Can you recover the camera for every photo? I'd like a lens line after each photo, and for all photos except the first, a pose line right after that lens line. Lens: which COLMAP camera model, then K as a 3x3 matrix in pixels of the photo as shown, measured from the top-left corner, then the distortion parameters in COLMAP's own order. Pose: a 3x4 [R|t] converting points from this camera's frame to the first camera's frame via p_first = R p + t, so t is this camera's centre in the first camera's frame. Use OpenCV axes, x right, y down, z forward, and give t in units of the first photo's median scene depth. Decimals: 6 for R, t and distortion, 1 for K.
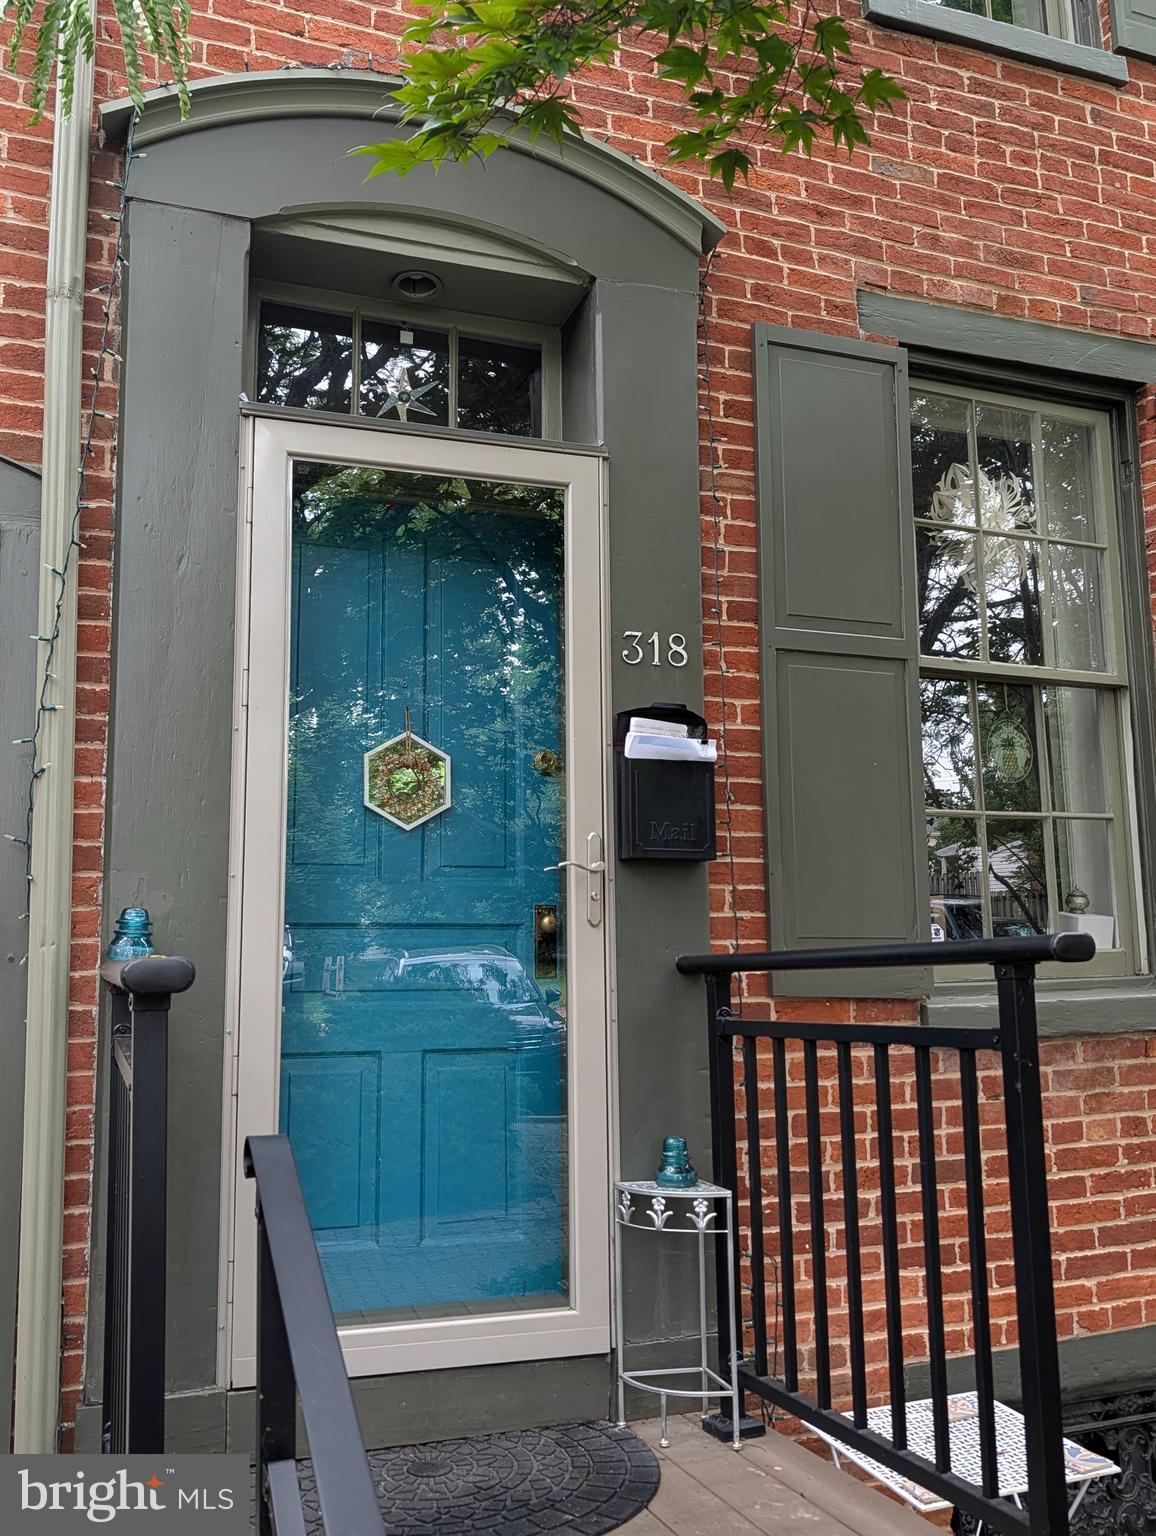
lens RADIAL K [[1347.1, 0, 578.0], [0, 1347.1, 768.0], [0, 0, 1]] dist [0.052963, -0.002725]
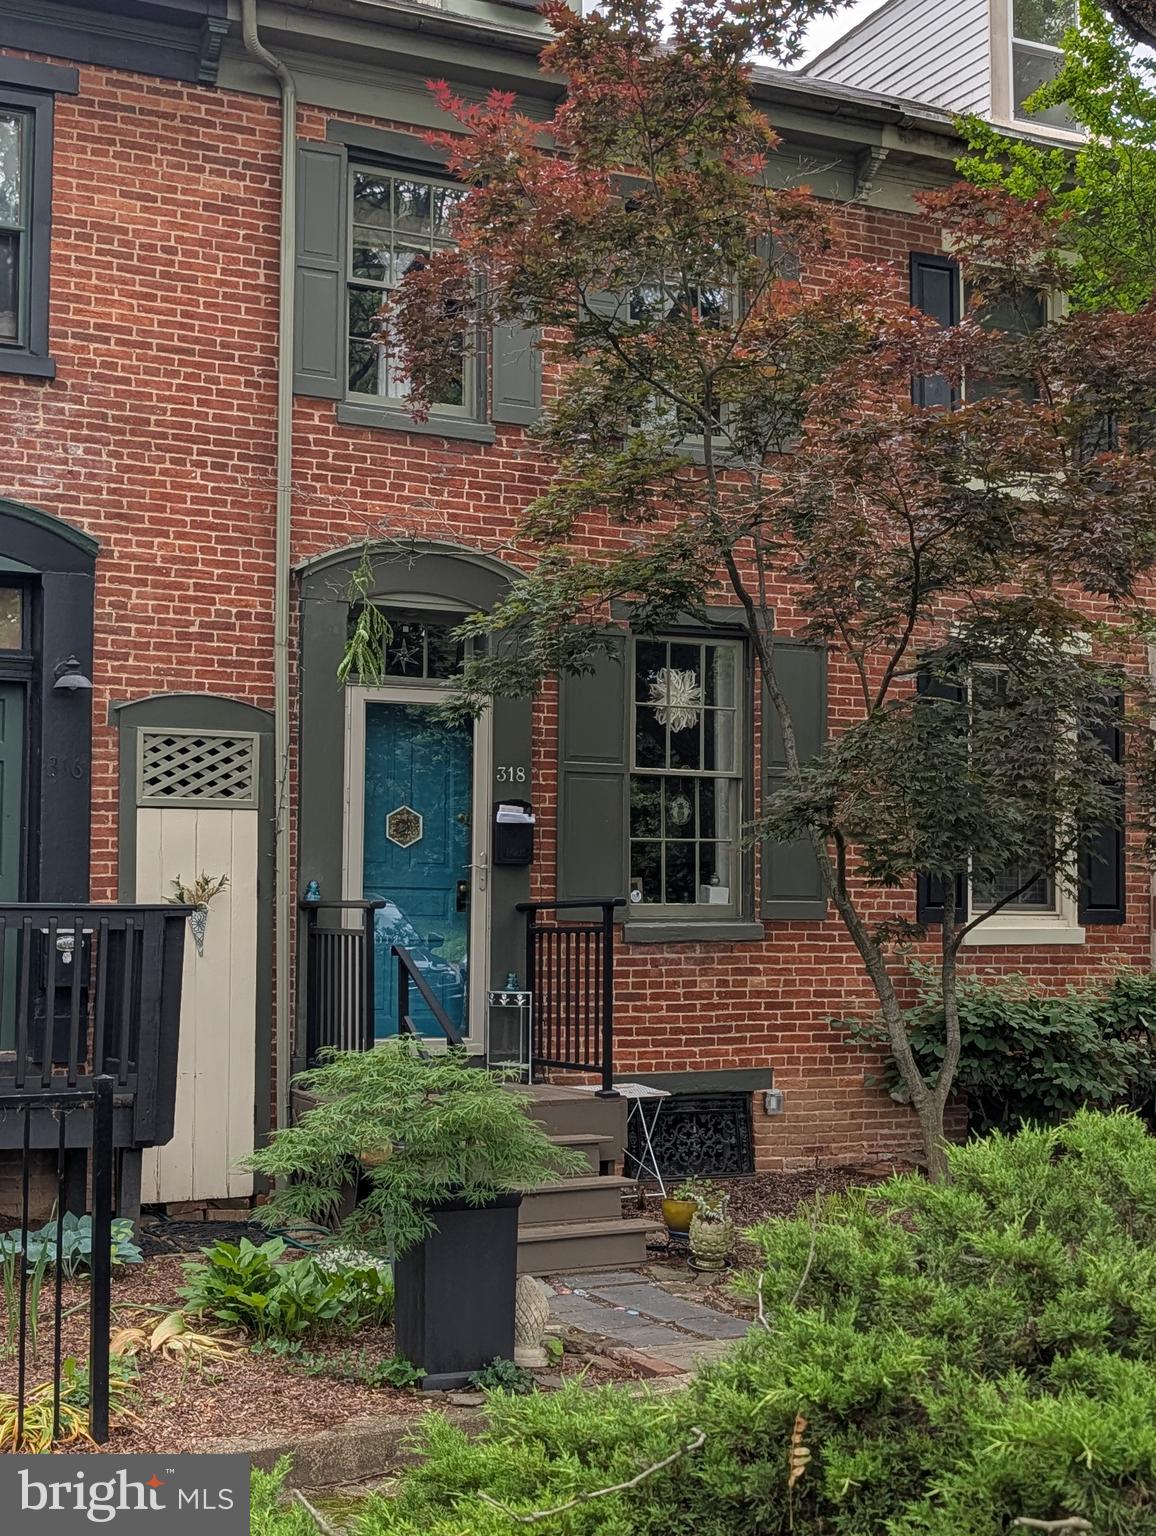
lens RADIAL K [[2035.2, 0, 578.0], [0, 2035.2, 768.0], [0, 0, 1]] dist [0.311731, 0.001481]
pose [[0.997825, 0.023936, 0.061417, -0.046508], [-0.028190, 0.997194, 0.069355, -0.359070], [-0.059584, -0.070936, 0.995700, -2.631810]]
